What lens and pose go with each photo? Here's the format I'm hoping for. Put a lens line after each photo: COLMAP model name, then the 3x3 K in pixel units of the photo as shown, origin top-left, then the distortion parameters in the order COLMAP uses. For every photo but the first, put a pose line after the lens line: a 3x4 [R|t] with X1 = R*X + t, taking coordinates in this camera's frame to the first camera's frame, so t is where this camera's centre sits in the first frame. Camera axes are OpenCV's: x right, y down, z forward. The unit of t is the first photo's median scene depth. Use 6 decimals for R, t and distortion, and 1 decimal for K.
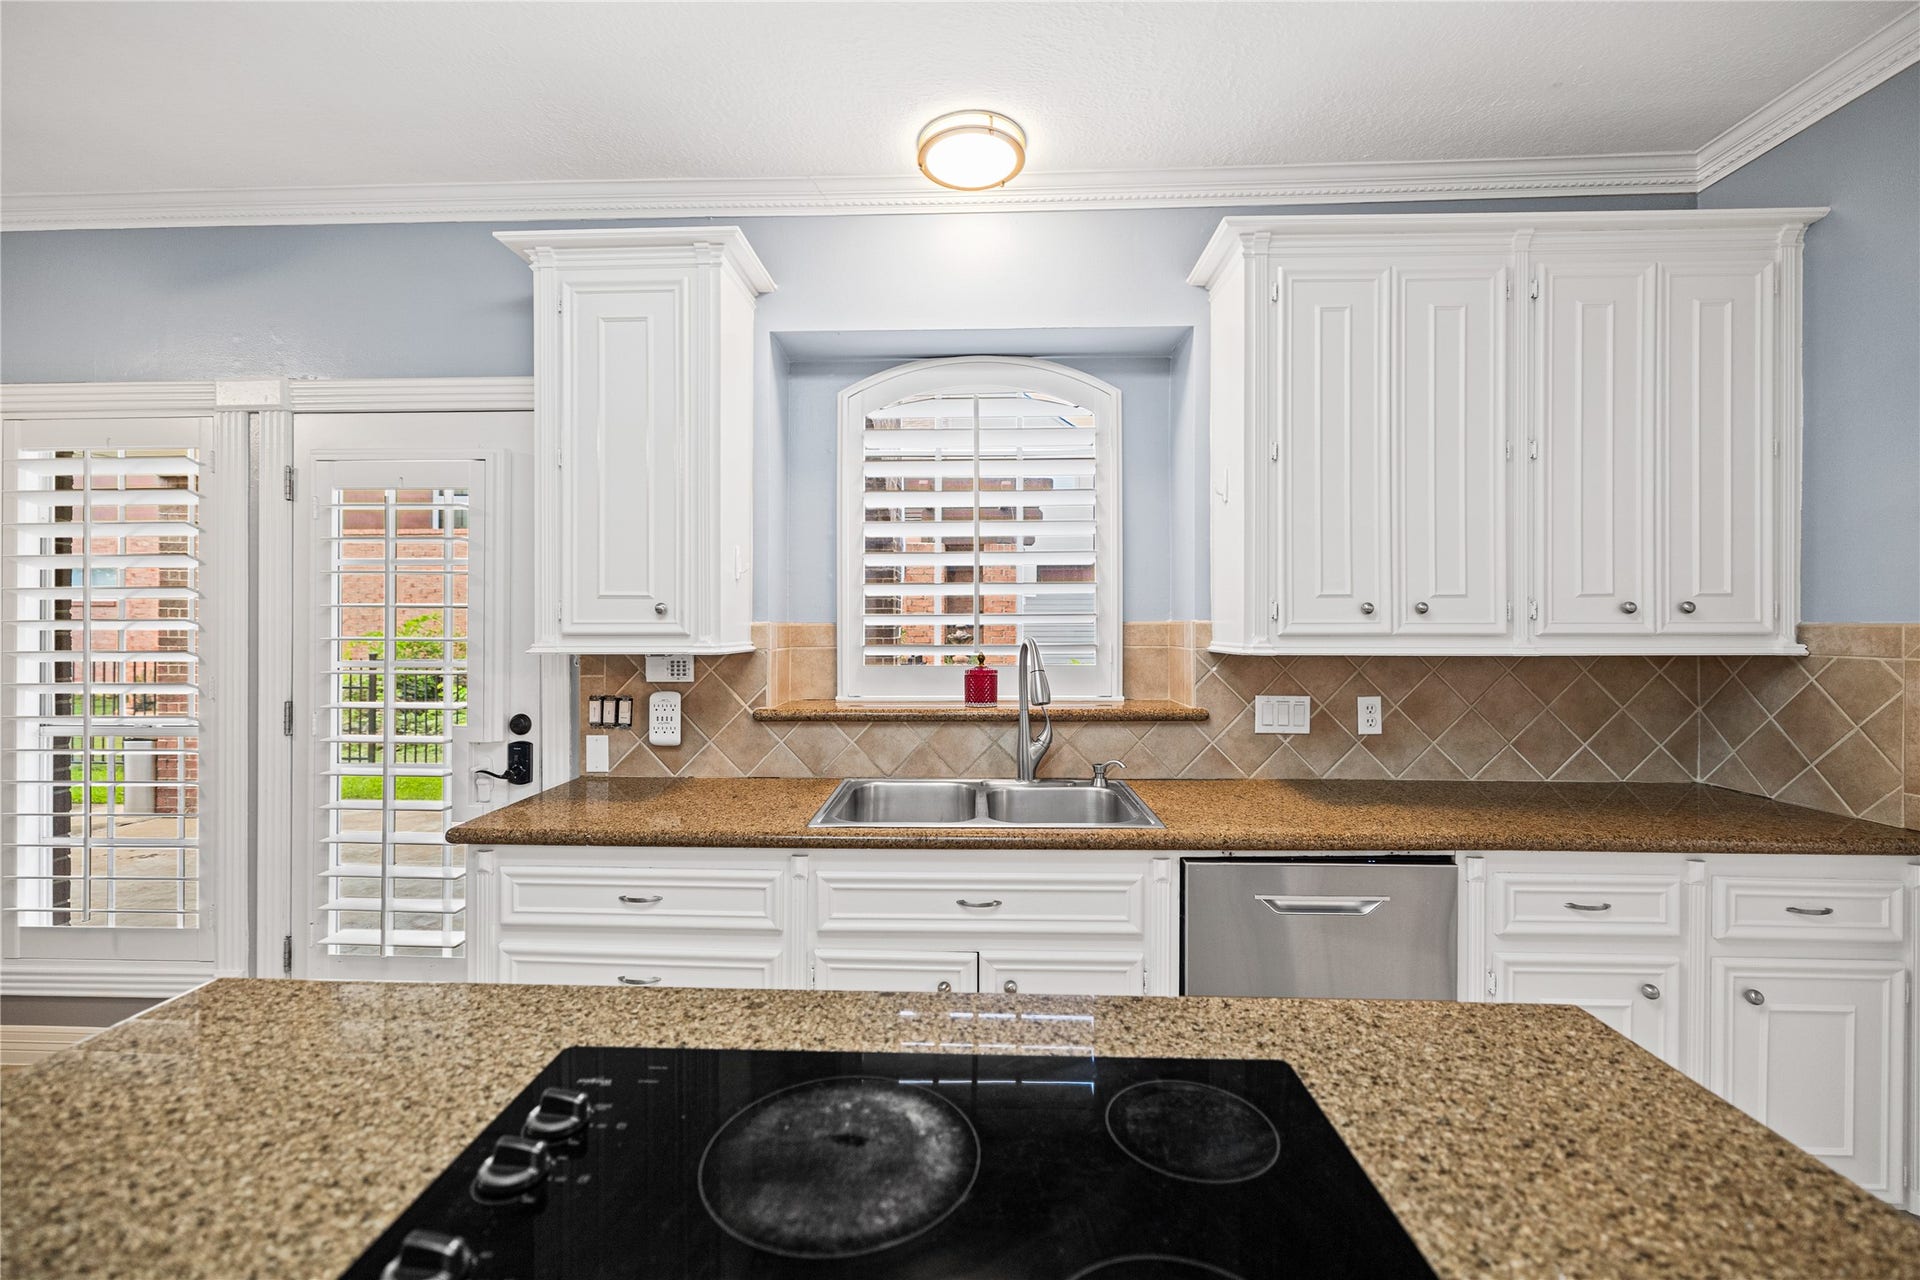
lens RADIAL K [[812.0, 0, 958.4], [0, 812.0, 629.4], [0, 0, 1]] dist [0.003972, -0.001292]
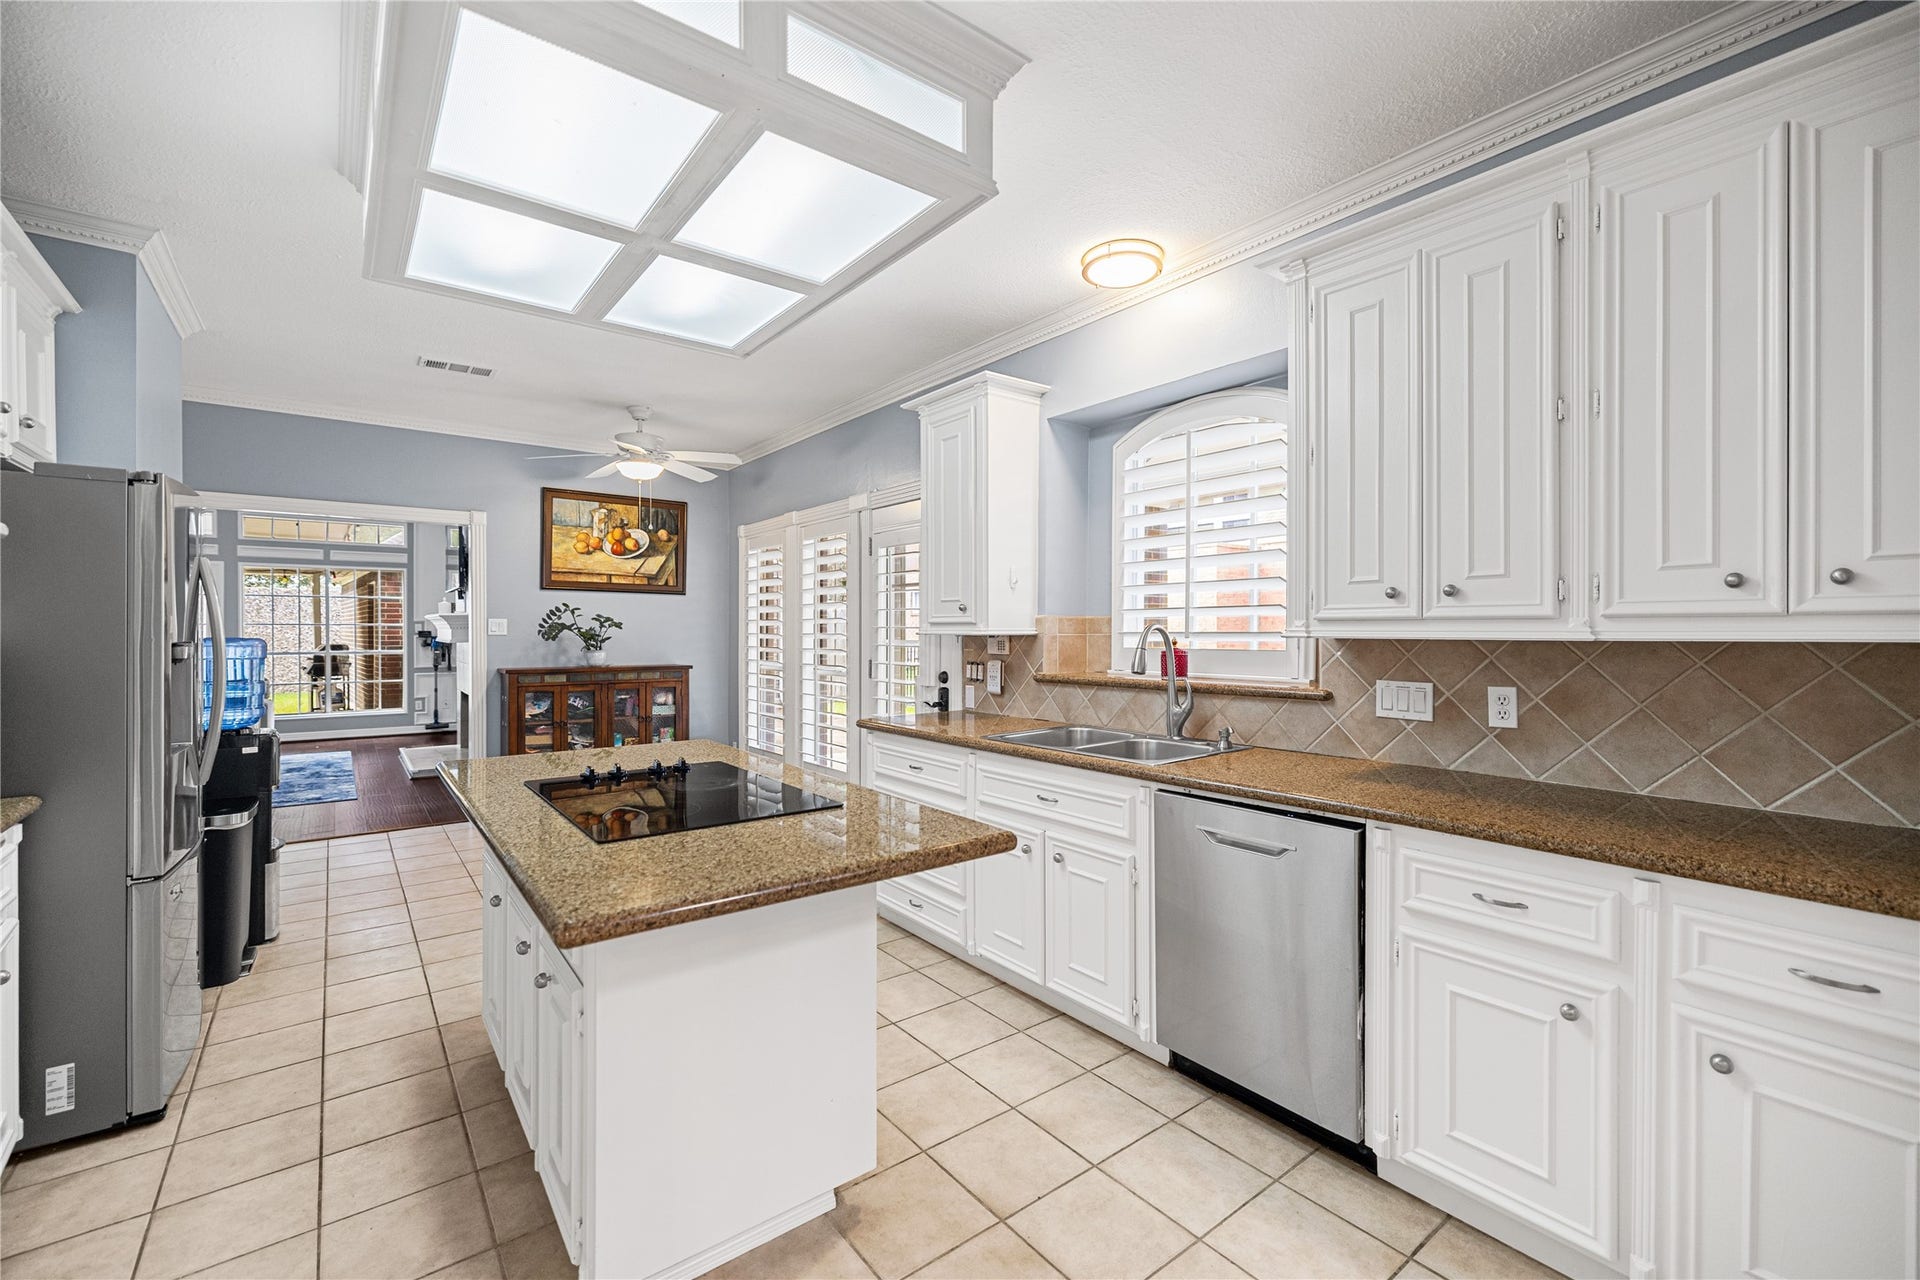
lens RADIAL K [[812.0, 0, 956.0], [0, 812.0, 628.1], [0, 0, 1]] dist [0.003972, -0.001292]
pose [[0.637194, -0.001601, -0.770702, 0.821466], [0.000214, 0.999998, -0.001900, 0.017749], [0.770703, 0.001046, 0.637193, -0.067501]]
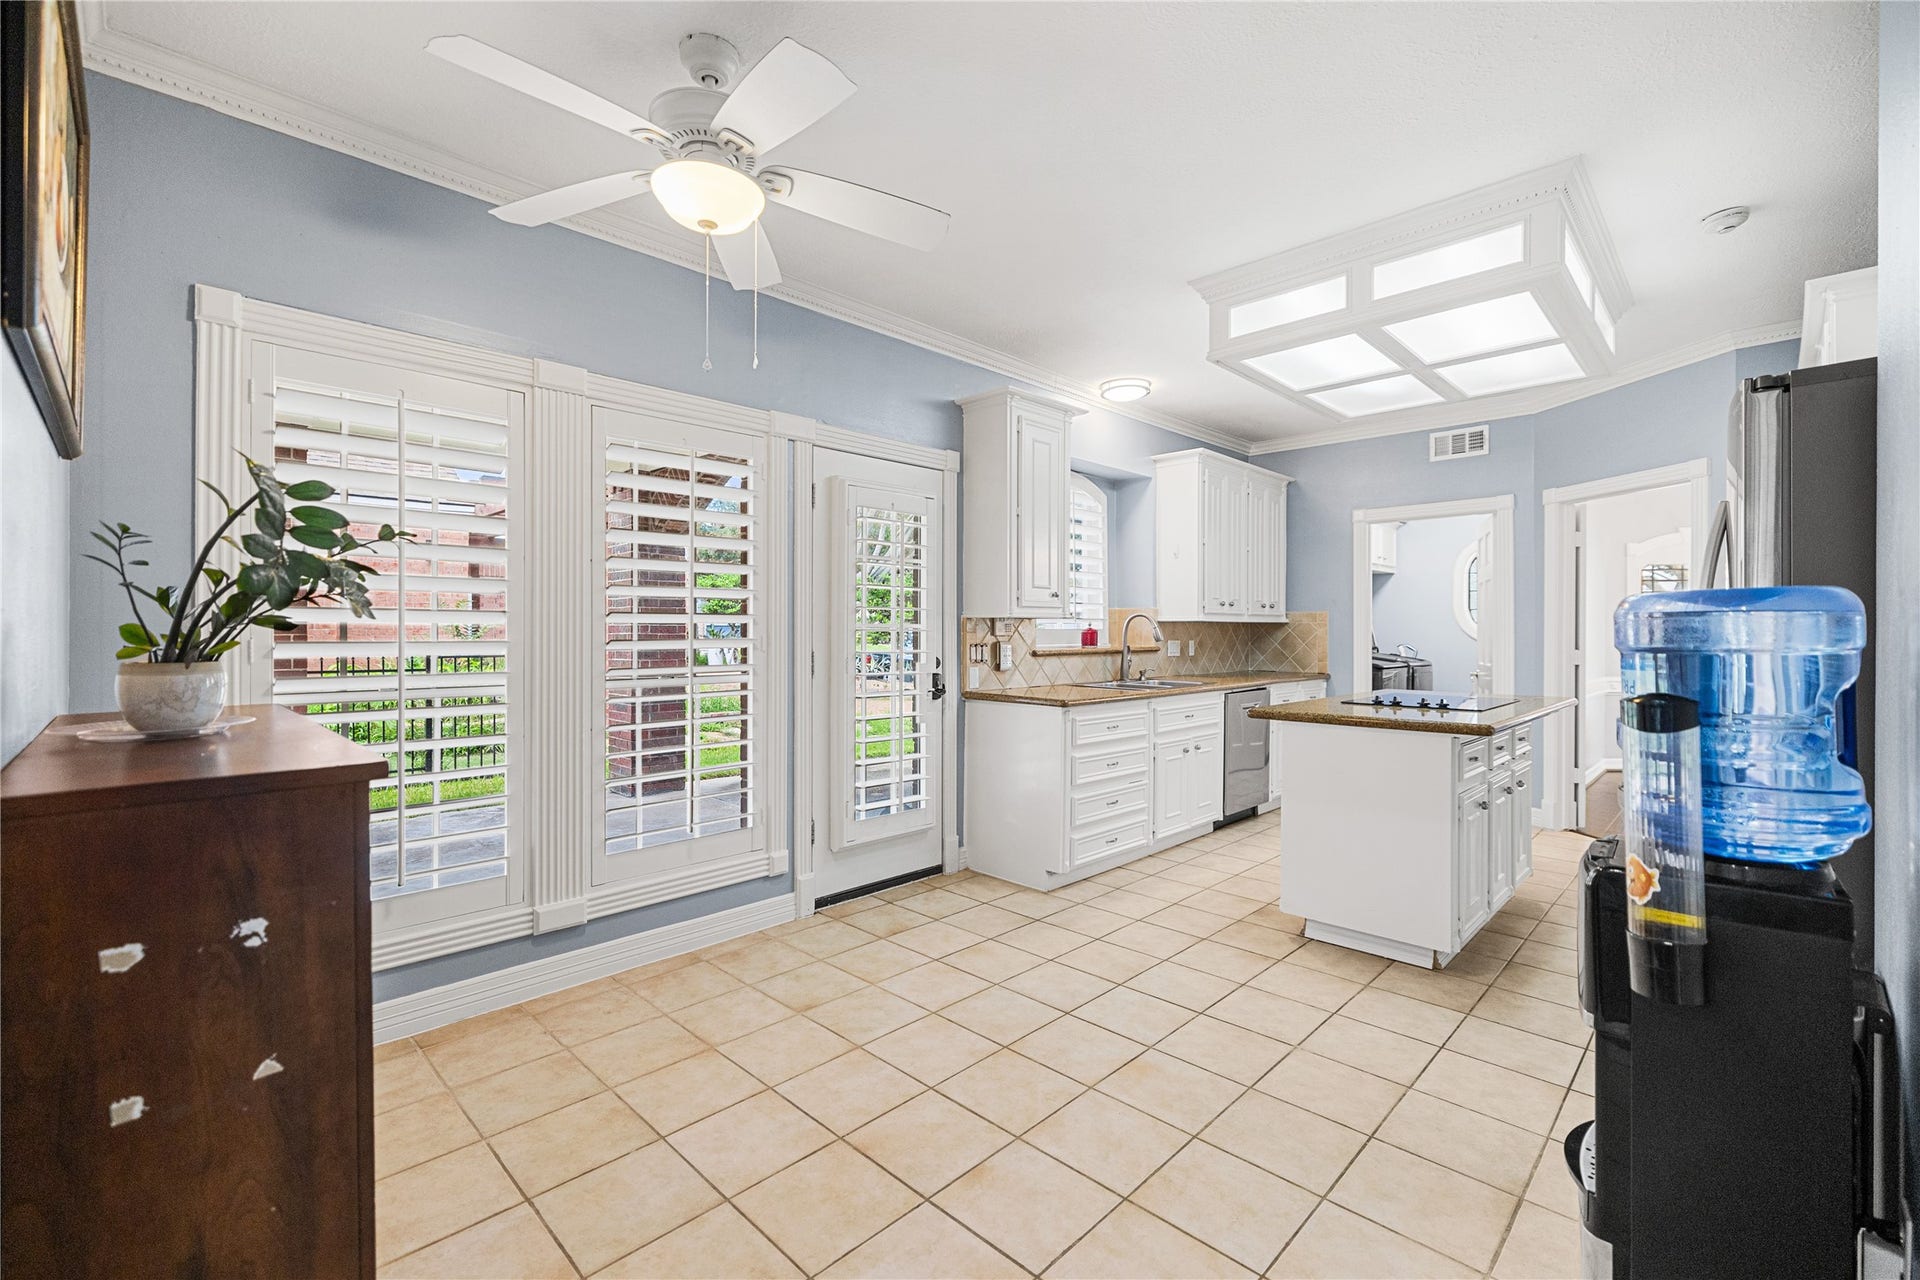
lens RADIAL K [[812.0, 0, 952.2], [0, 812.0, 635.5], [0, 0, 1]] dist [0.003972, -0.001292]
pose [[0.679089, -0.003839, 0.734046, -1.776978], [-0.000344, 0.999985, 0.005549, 0.055808], [-0.734056, -0.004020, 0.679078, -0.131591]]
